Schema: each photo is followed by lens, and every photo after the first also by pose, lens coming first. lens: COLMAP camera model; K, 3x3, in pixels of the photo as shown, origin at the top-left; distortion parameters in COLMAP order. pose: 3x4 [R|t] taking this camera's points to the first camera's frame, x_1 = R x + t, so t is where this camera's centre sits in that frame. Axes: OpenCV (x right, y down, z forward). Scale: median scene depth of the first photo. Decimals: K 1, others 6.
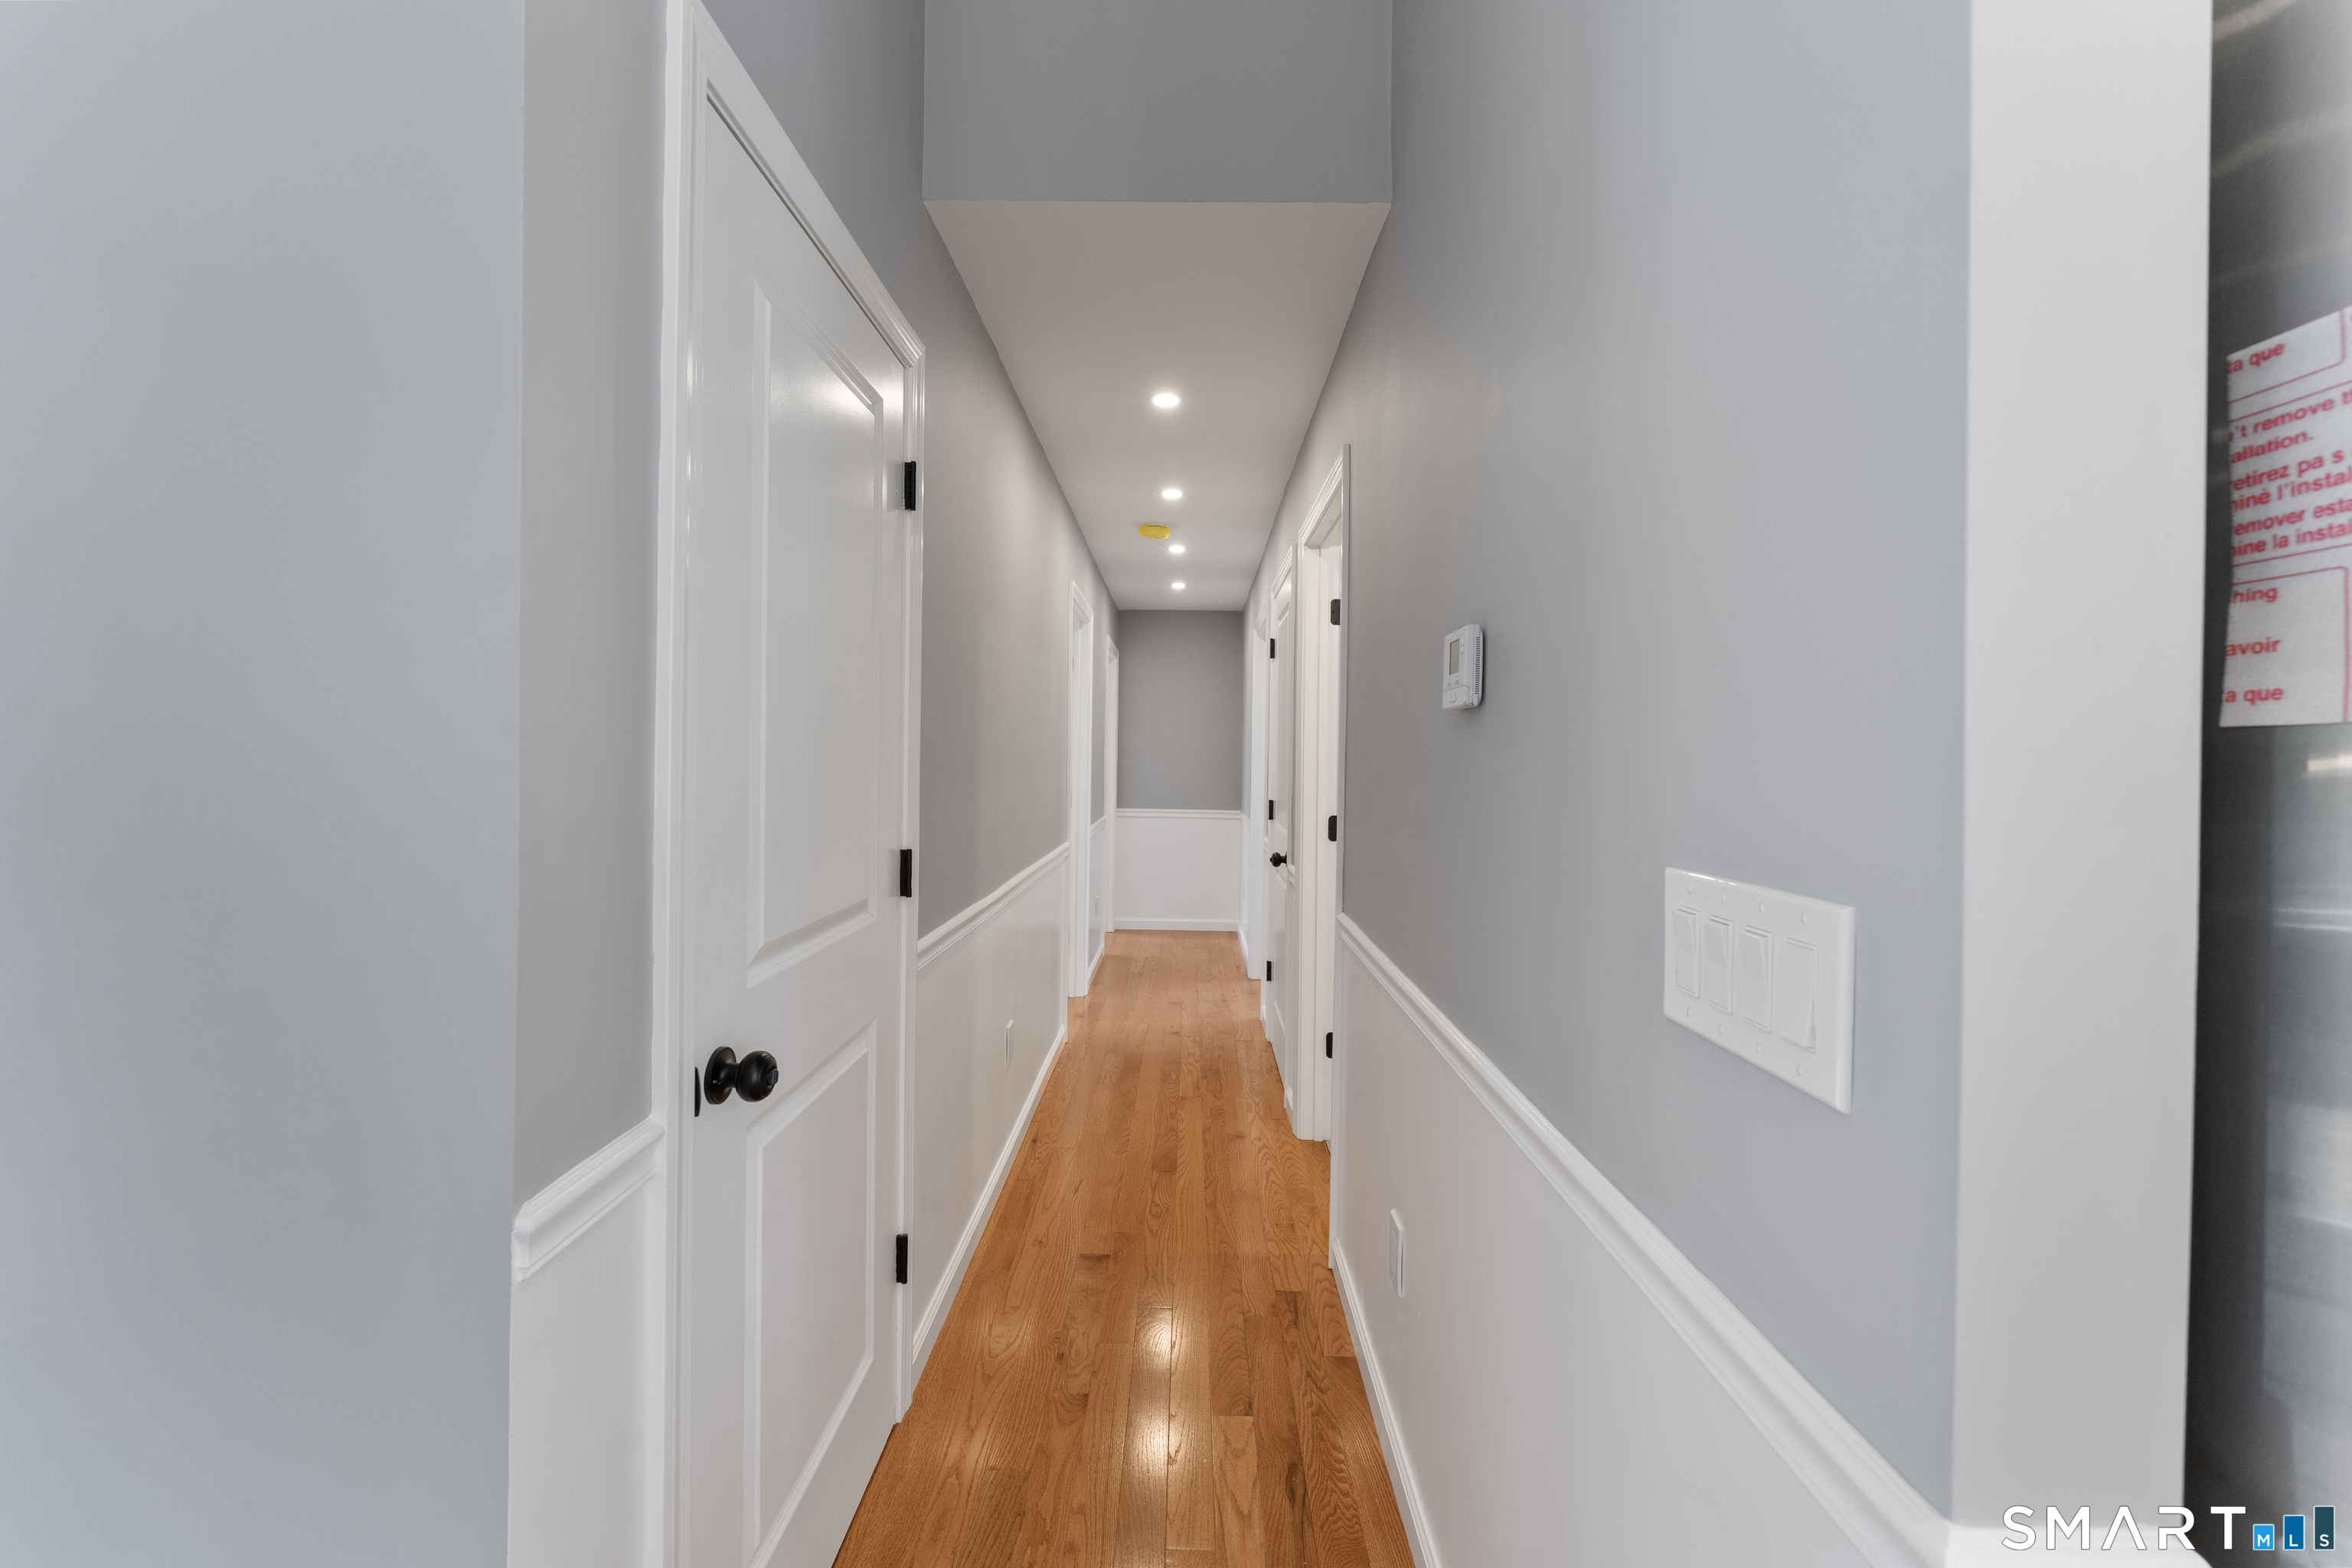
lens RADIAL K [[941.0, 0, 1184.4], [0, 941.0, 753.3], [0, 0, 1]] dist [-0.001313, -0.000111]
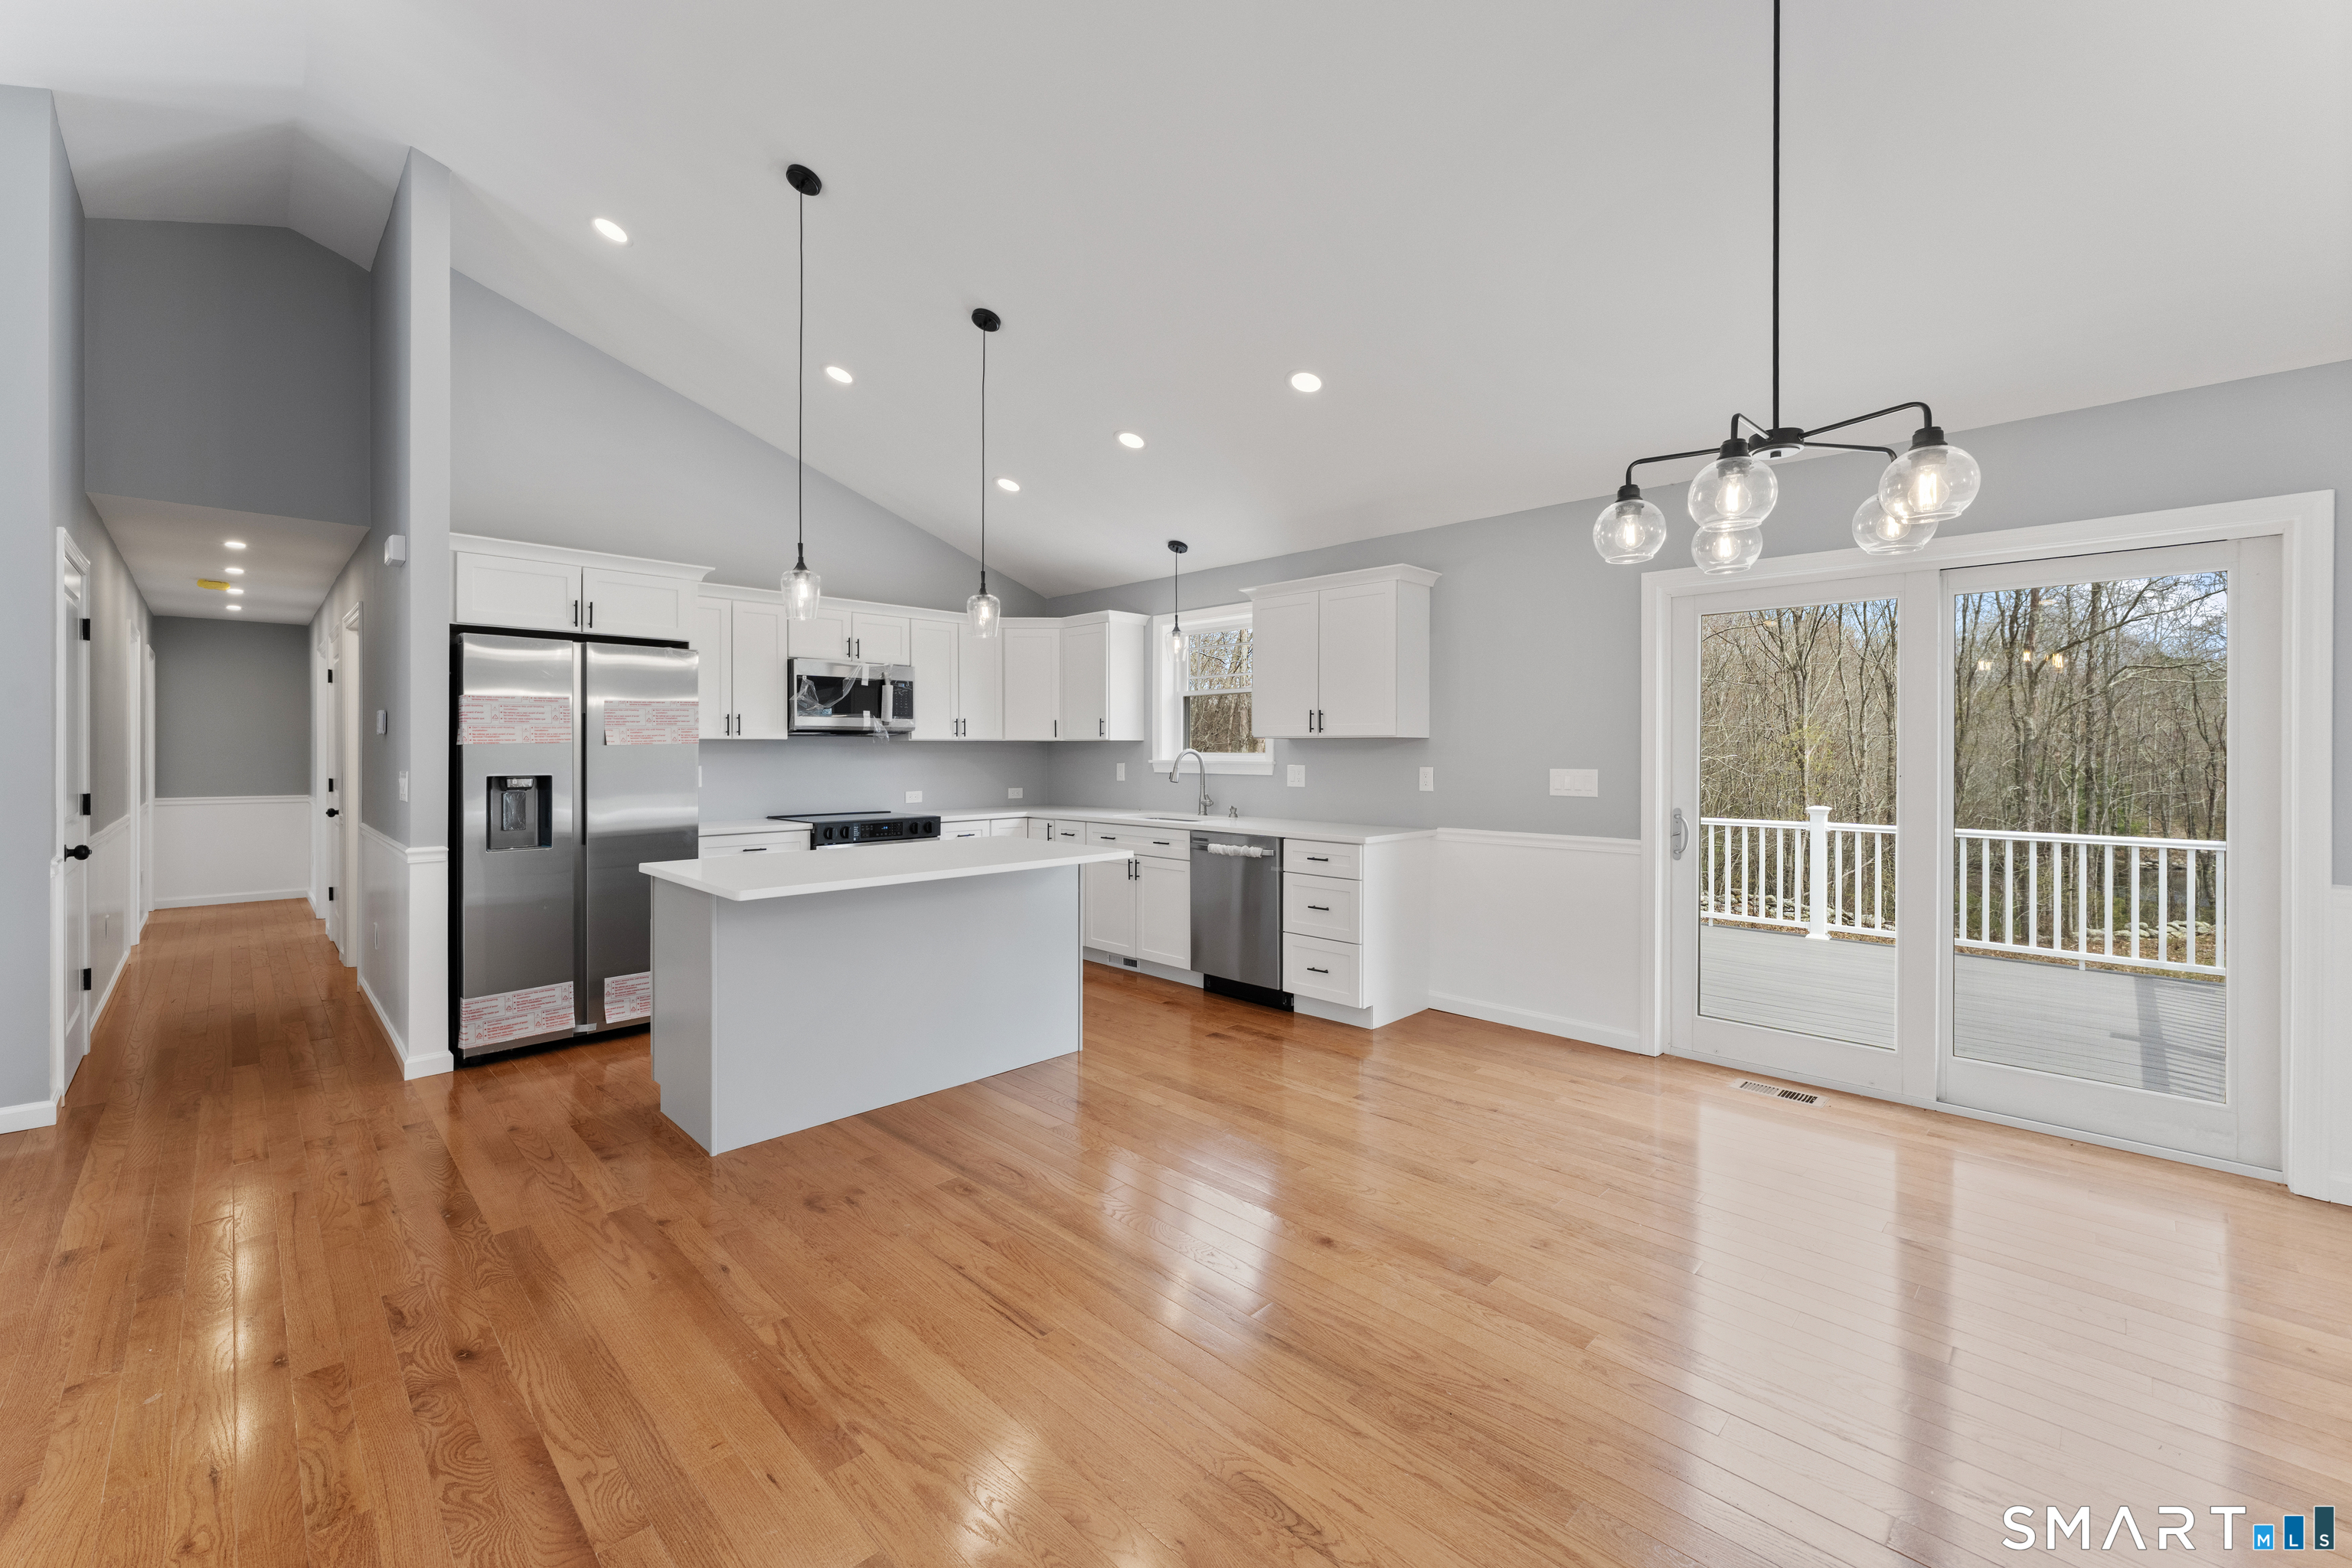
lens RADIAL K [[941.0, 0, 1184.4], [0, 941.0, 753.3], [0, 0, 1]] dist [-0.001313, -0.000111]
pose [[0.697318, -0.012525, 0.716652, -0.024540], [0.005179, 0.999909, 0.012435, -0.001481], [-0.716743, -0.004960, 0.697320, -0.777220]]
